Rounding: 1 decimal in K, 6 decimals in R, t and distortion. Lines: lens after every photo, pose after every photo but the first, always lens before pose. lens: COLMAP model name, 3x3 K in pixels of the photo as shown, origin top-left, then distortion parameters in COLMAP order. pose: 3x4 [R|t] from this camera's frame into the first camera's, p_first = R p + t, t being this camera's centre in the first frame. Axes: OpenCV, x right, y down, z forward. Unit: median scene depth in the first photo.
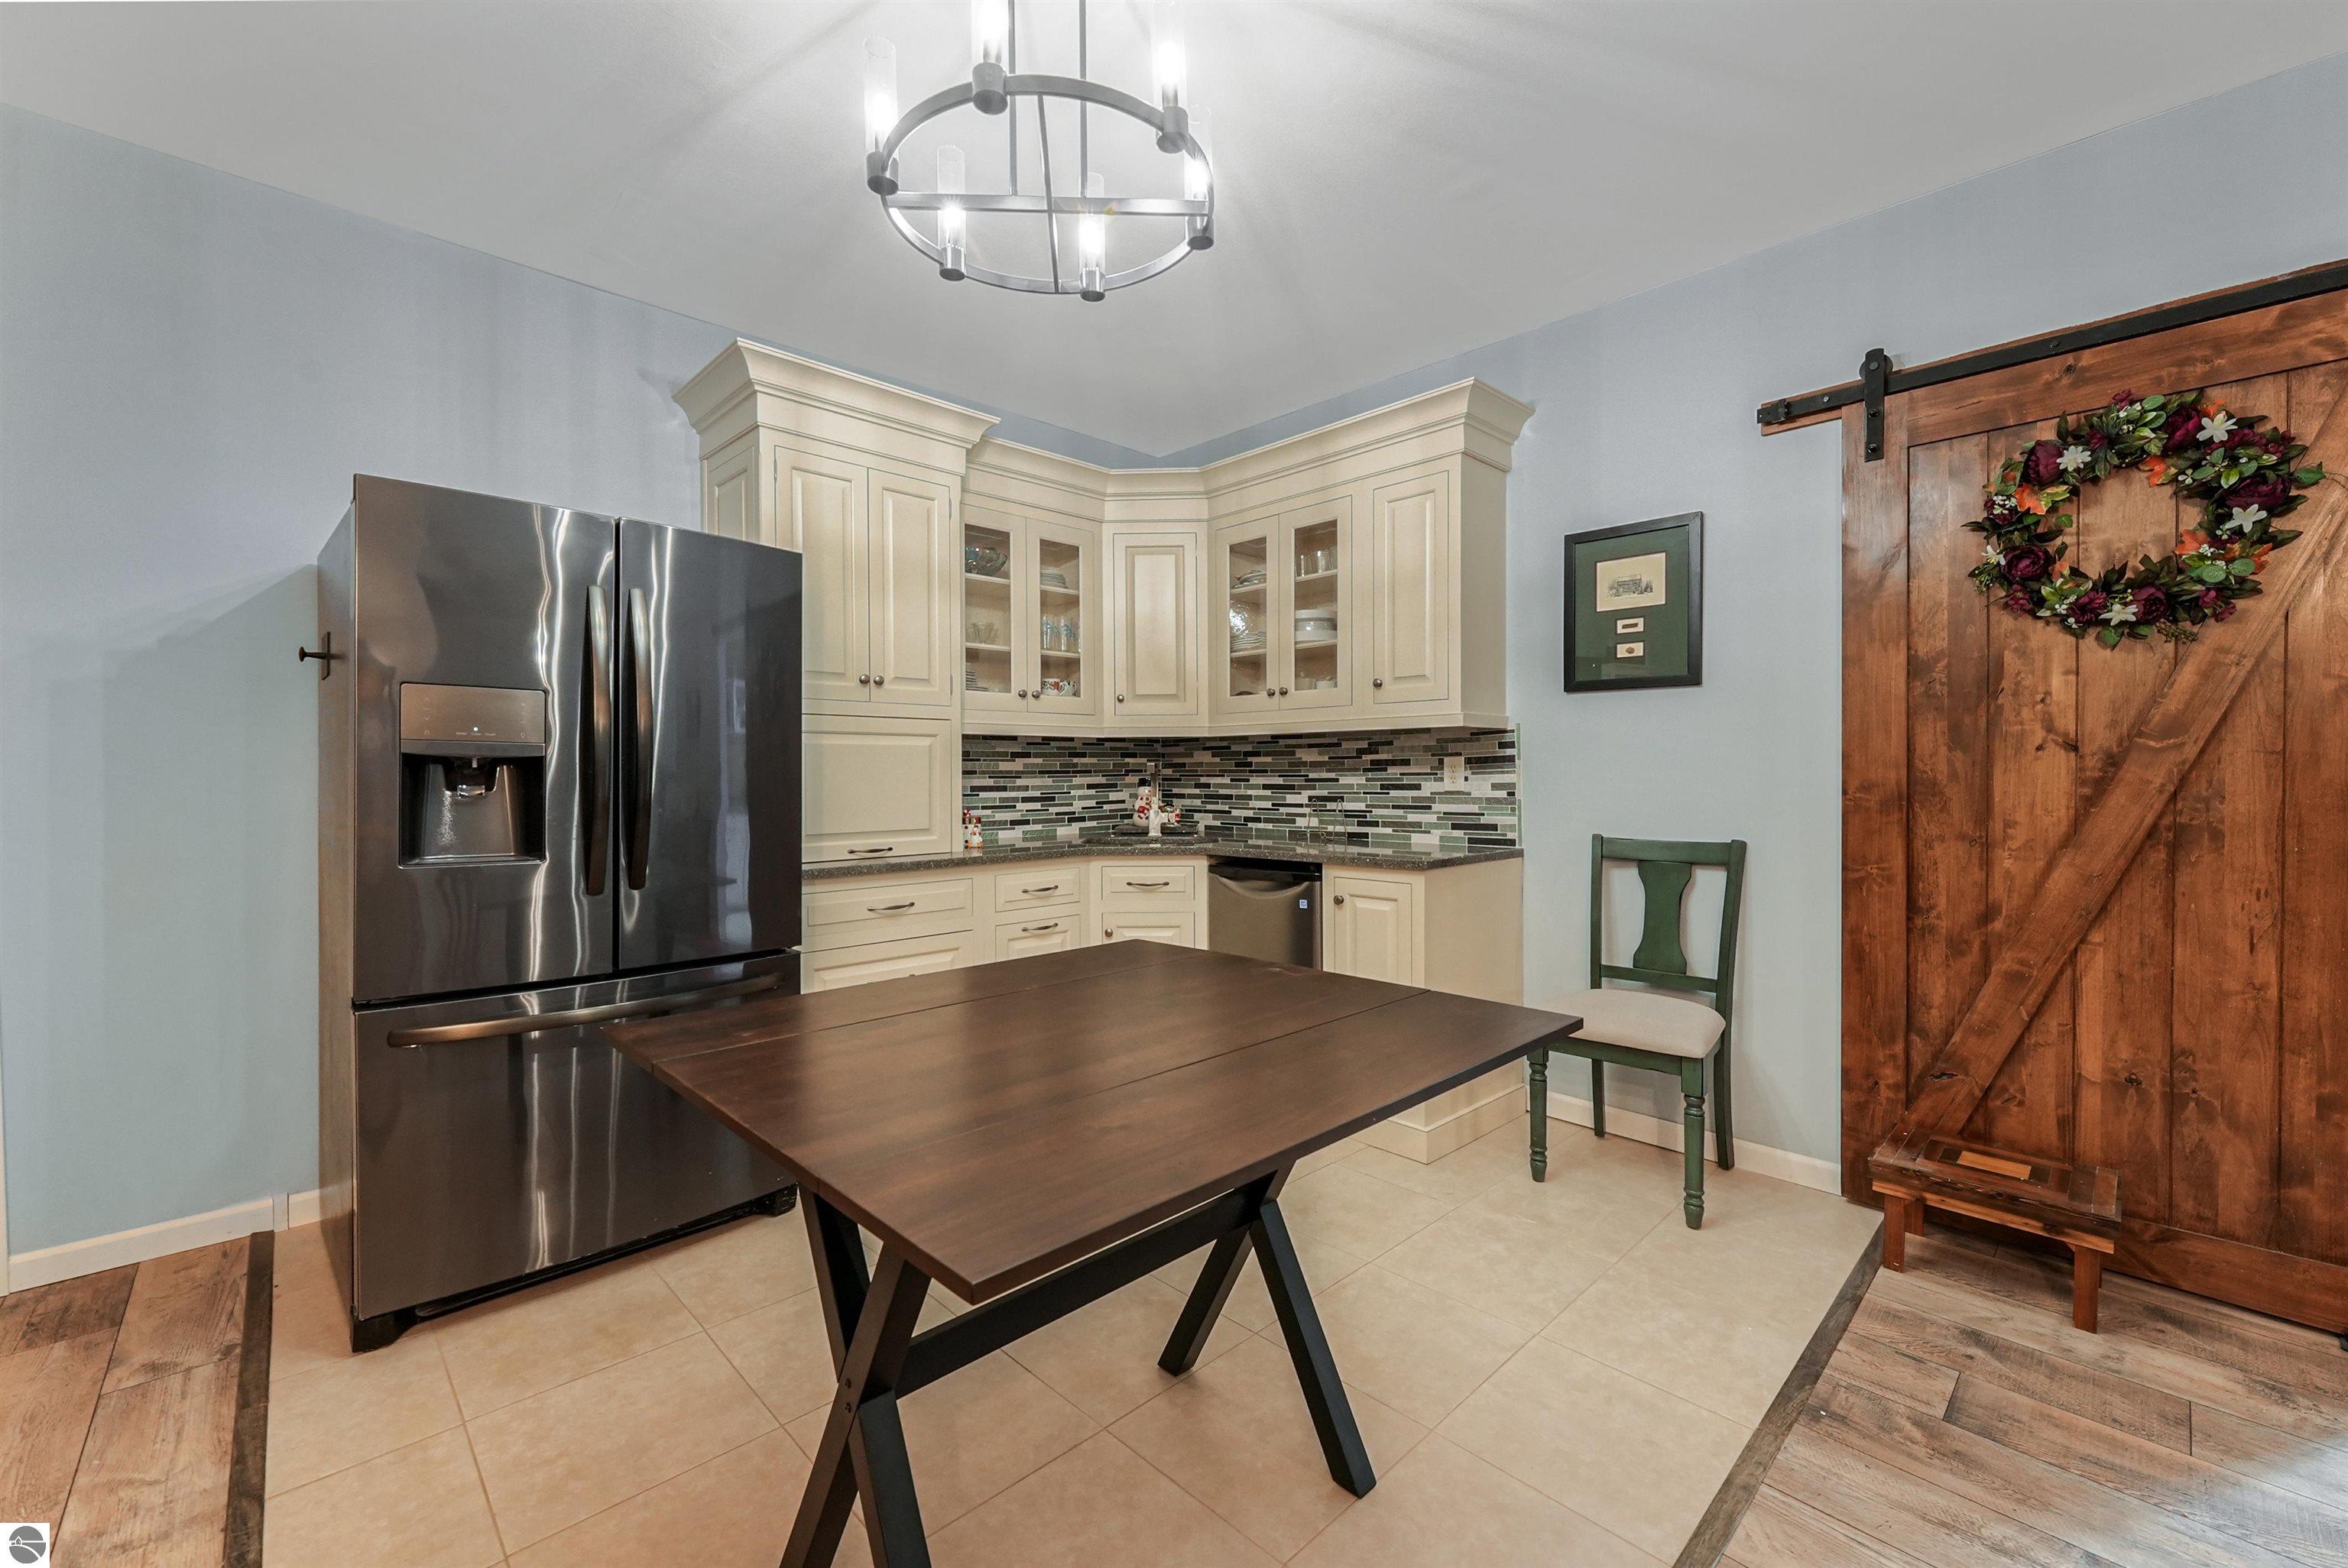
lens RADIAL K [[956.6, 0, 1175.8], [0, 956.6, 787.3], [0, 0, 1]] dist [-0.000111, -0.000183]
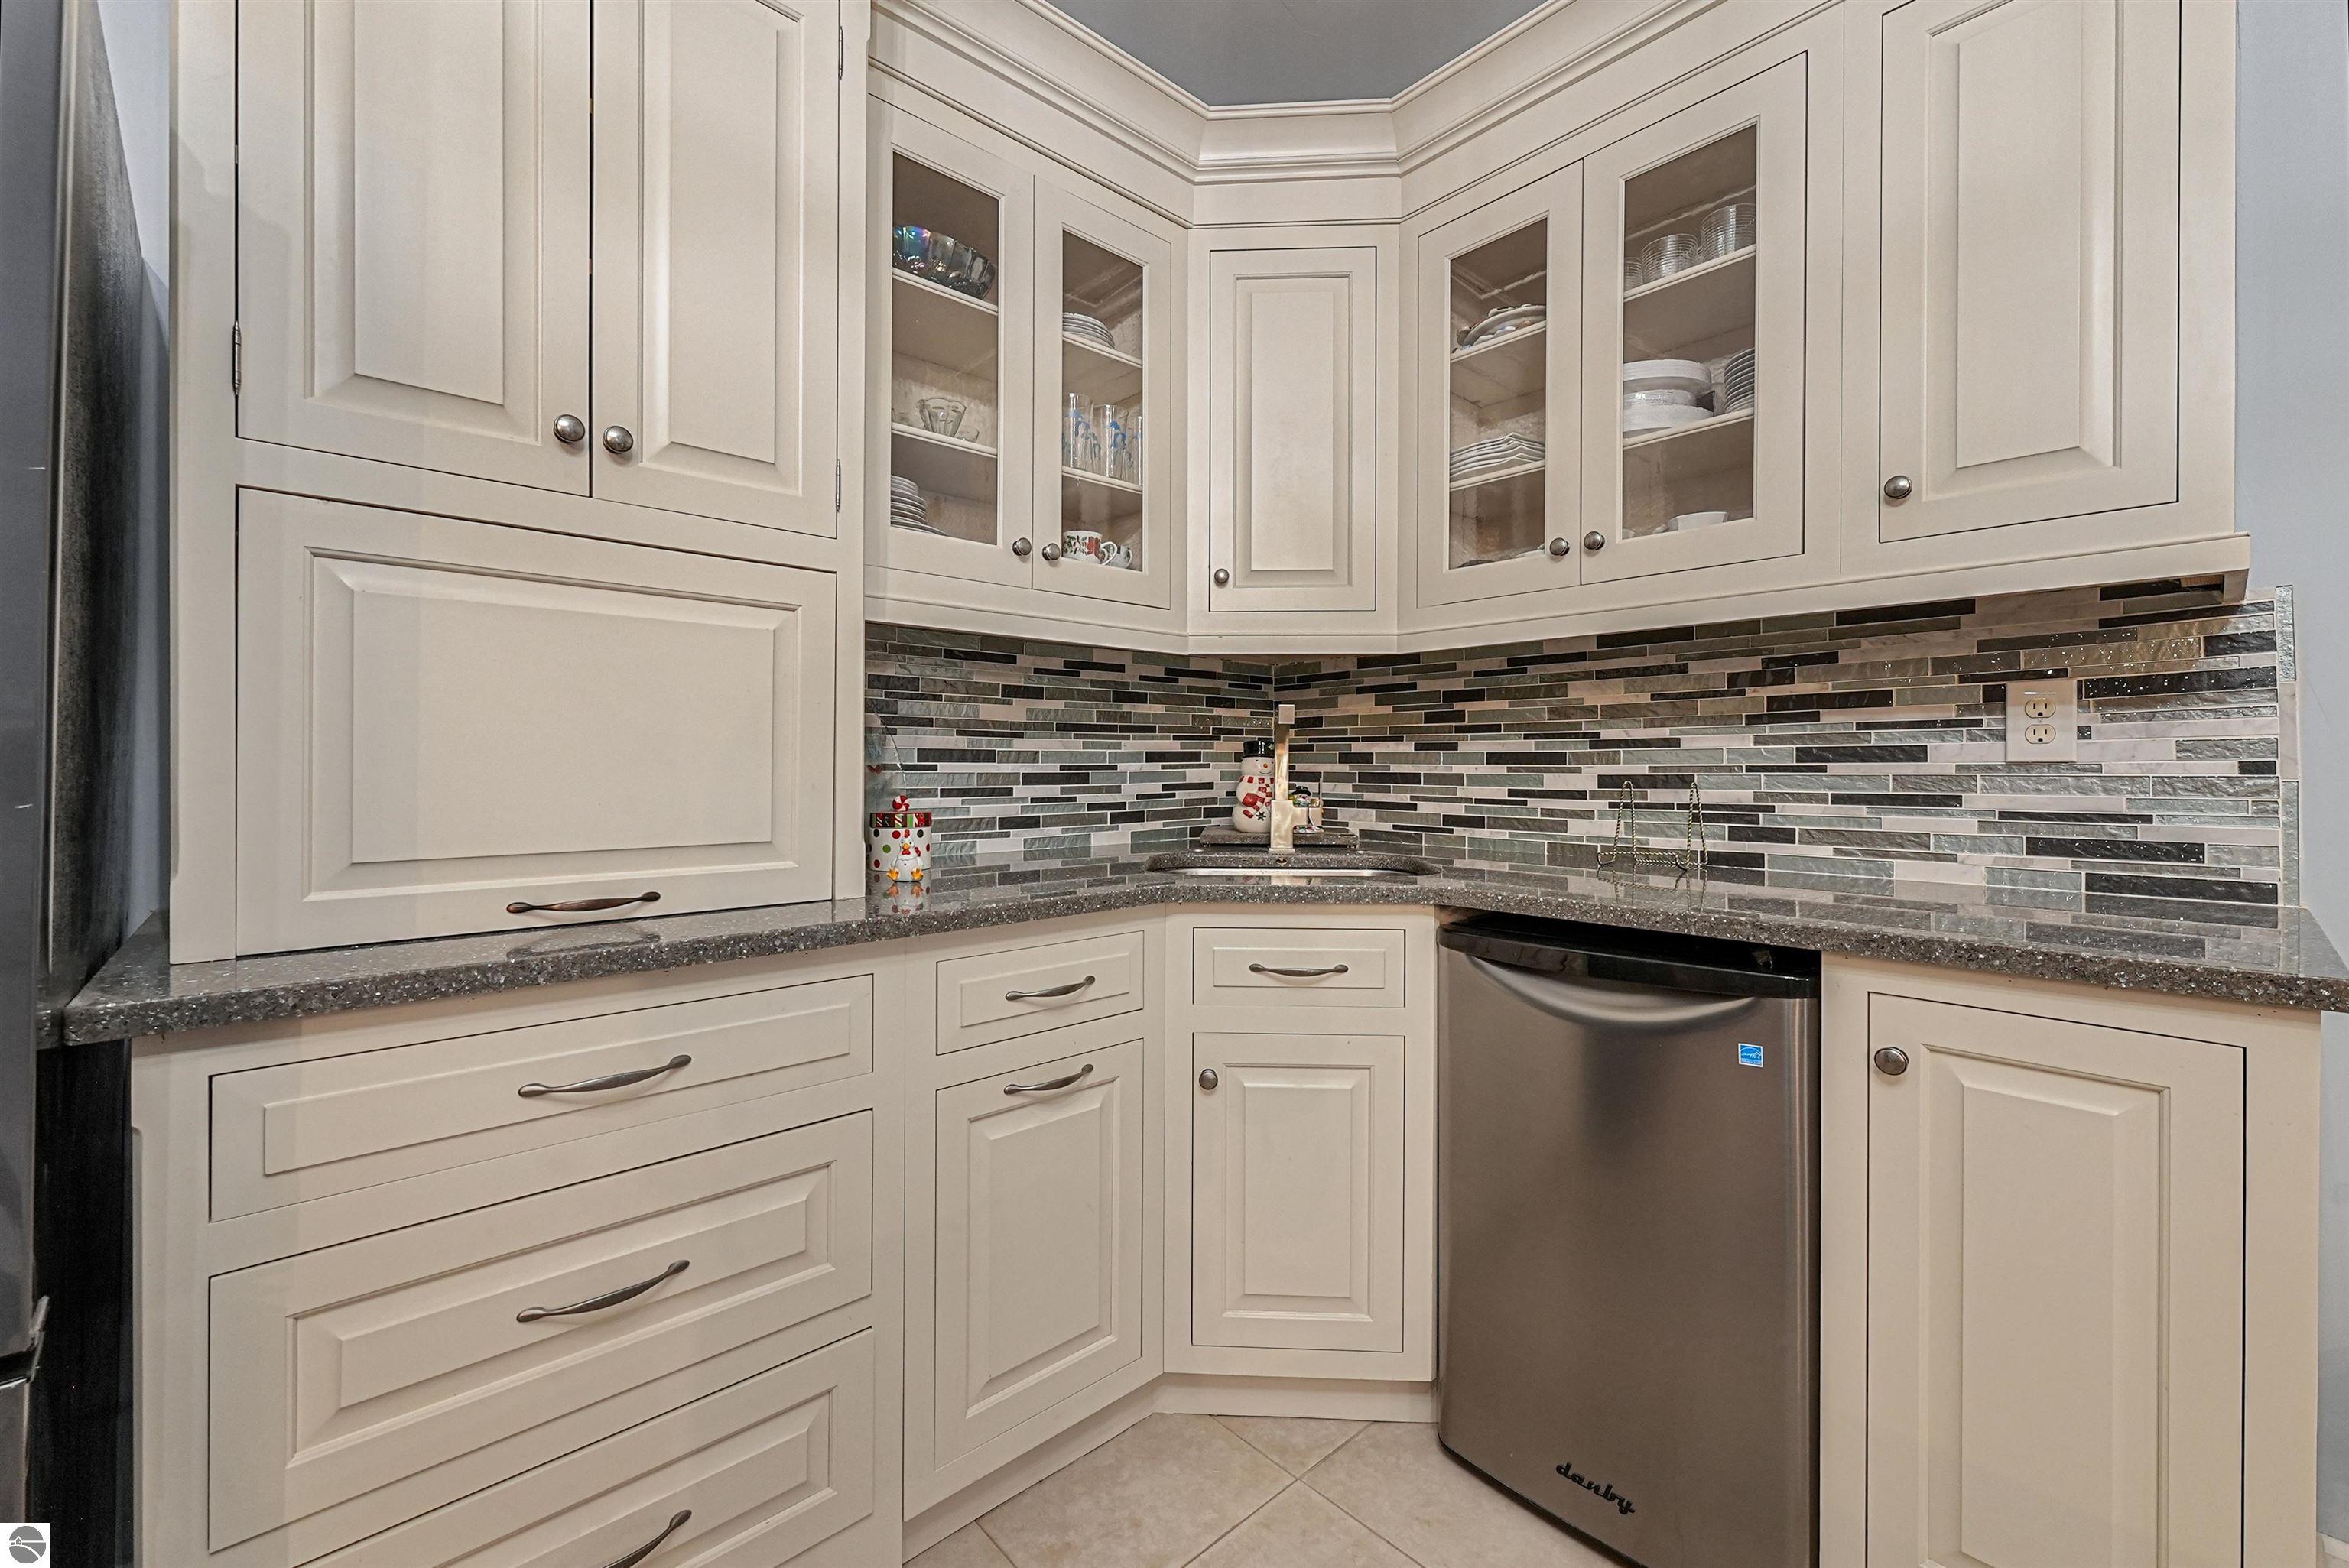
lens RADIAL K [[945.3, 0, 1186.5], [0, 945.3, 758.0], [0, 0, 1]] dist [-0.000620, -0.000065]
pose [[0.999784, 0.008656, -0.018908, -0.071739], [-0.009098, 0.999685, -0.023401, 0.014647], [0.018699, 0.023568, 0.999547, 0.554477]]
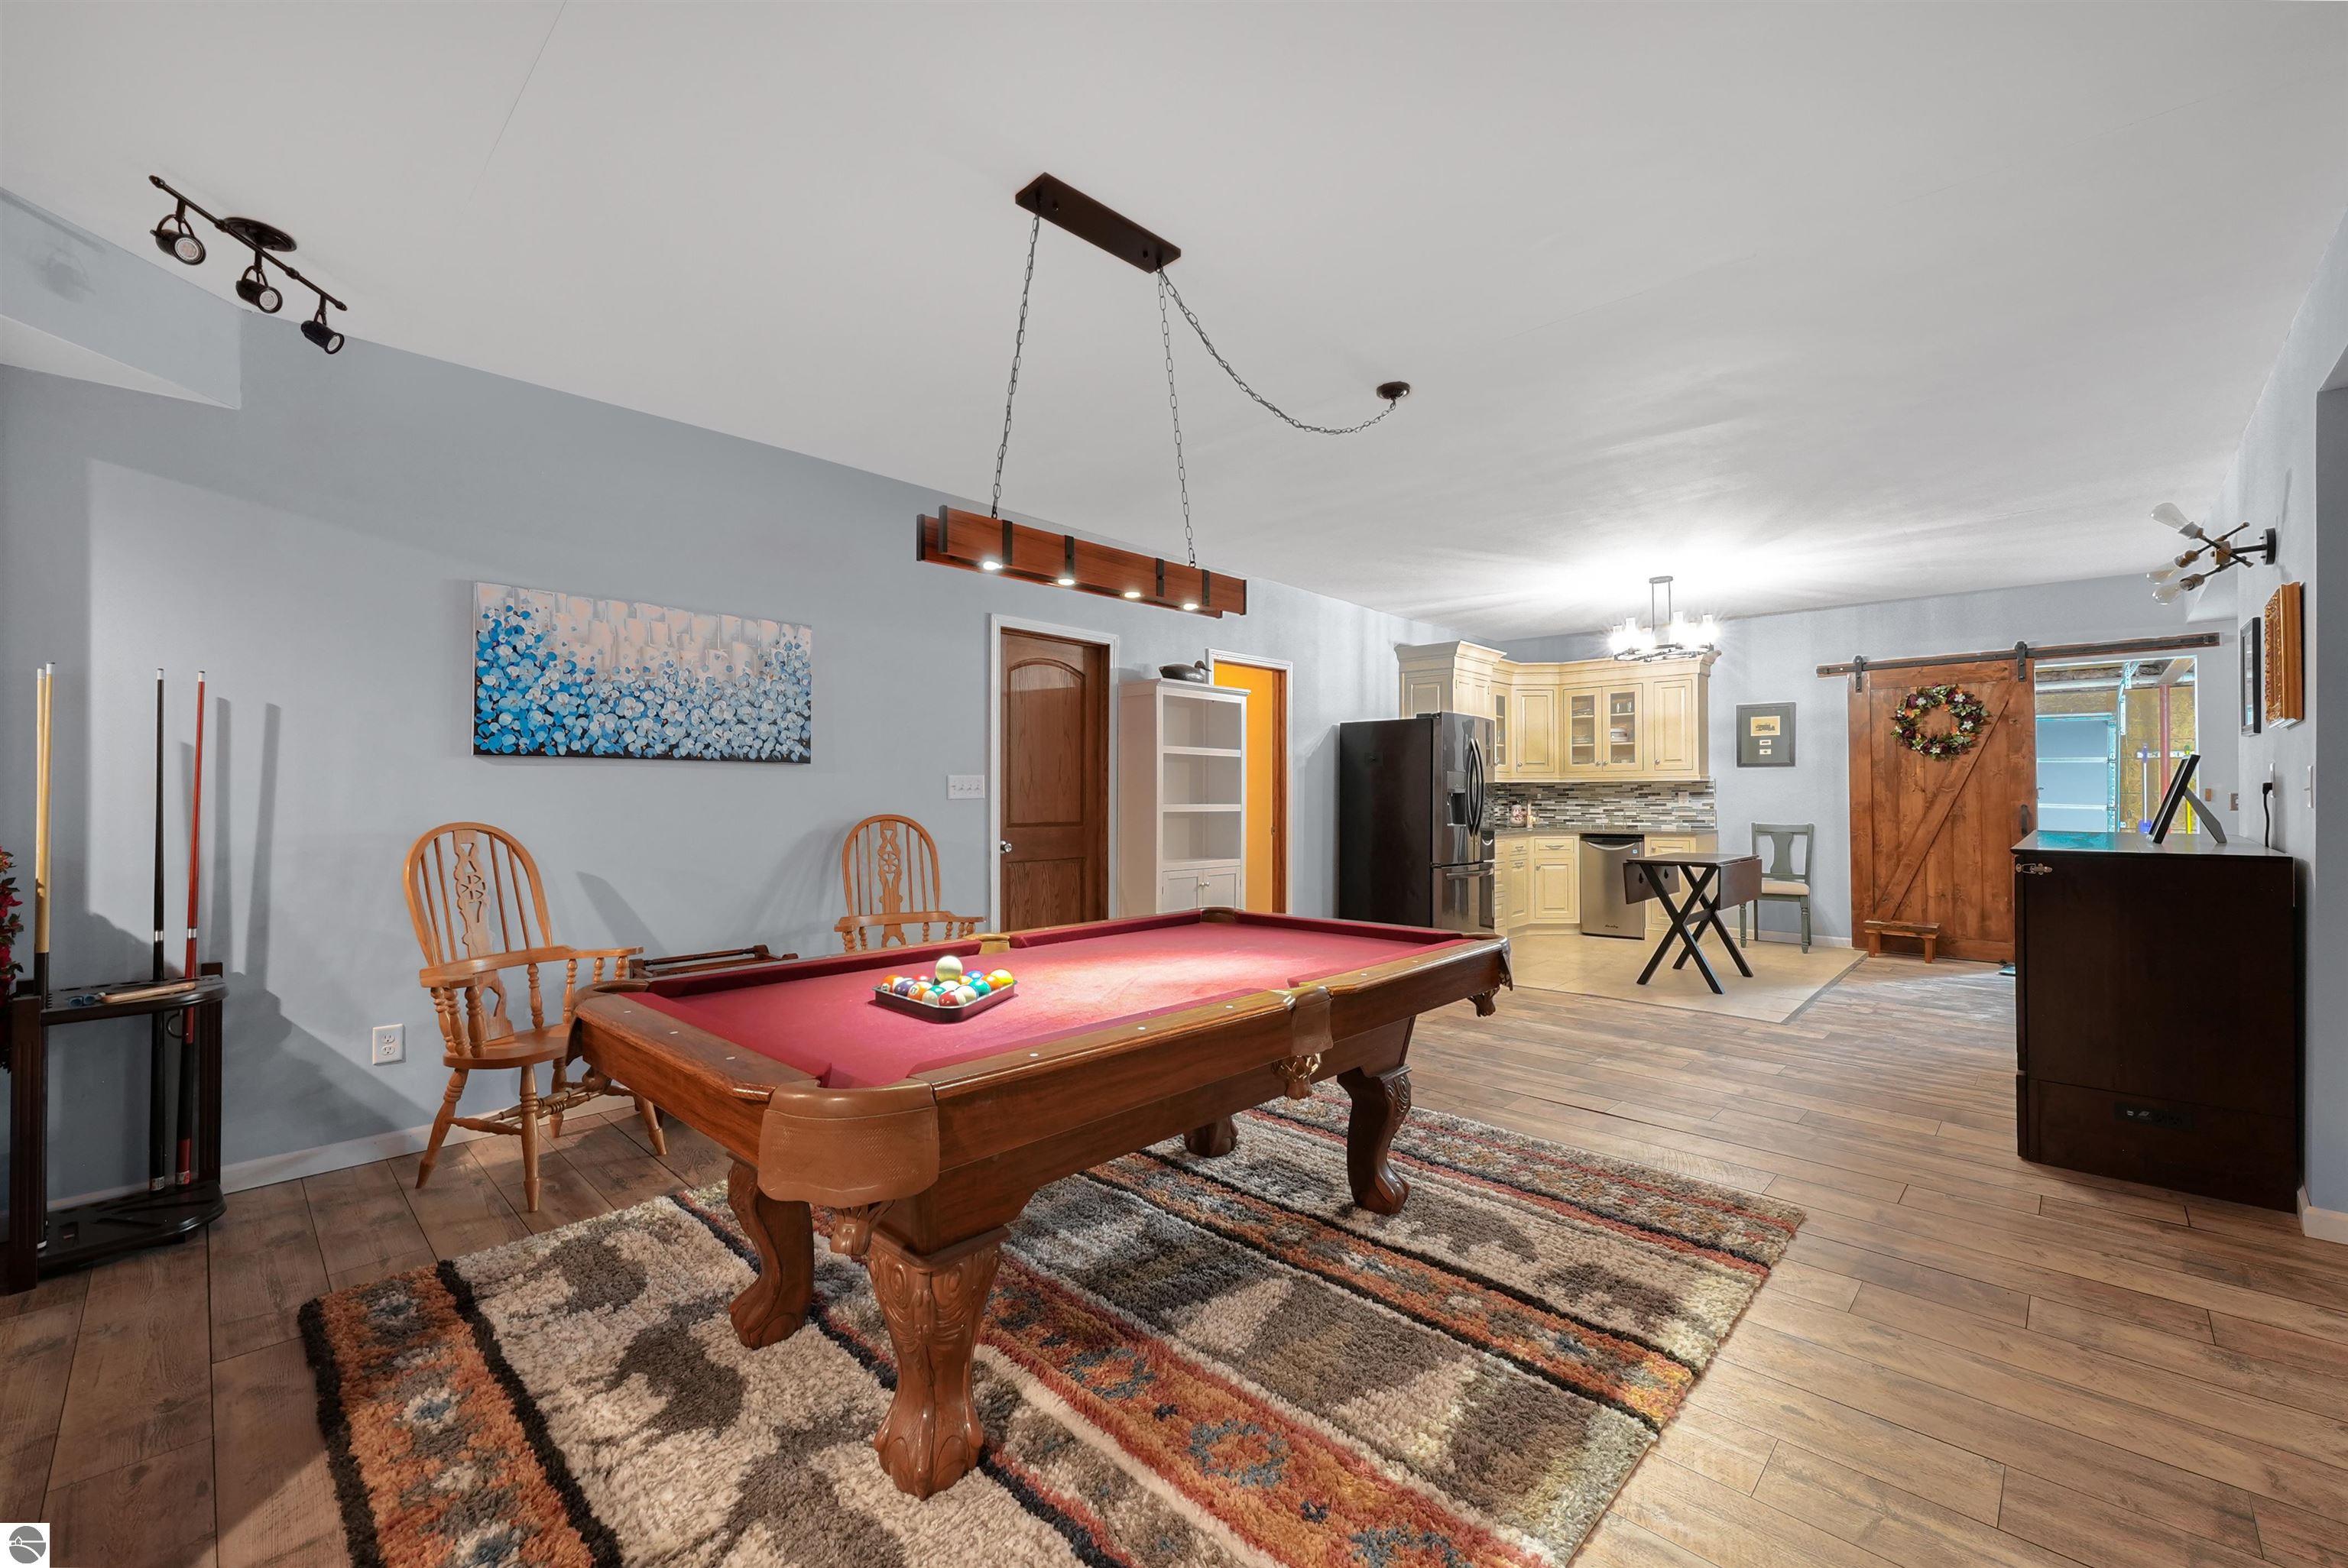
lens RADIAL K [[948.4, 0, 1174.0], [0, 948.4, 784.0], [0, 0, 1]] dist [0.002480, 0.000293]
pose [[0.999965, 0.008405, 0.000002, -0.926189], [-0.008399, 0.999305, -0.036315, 0.041811], [-0.000307, 0.036314, 0.999340, -1.286413]]
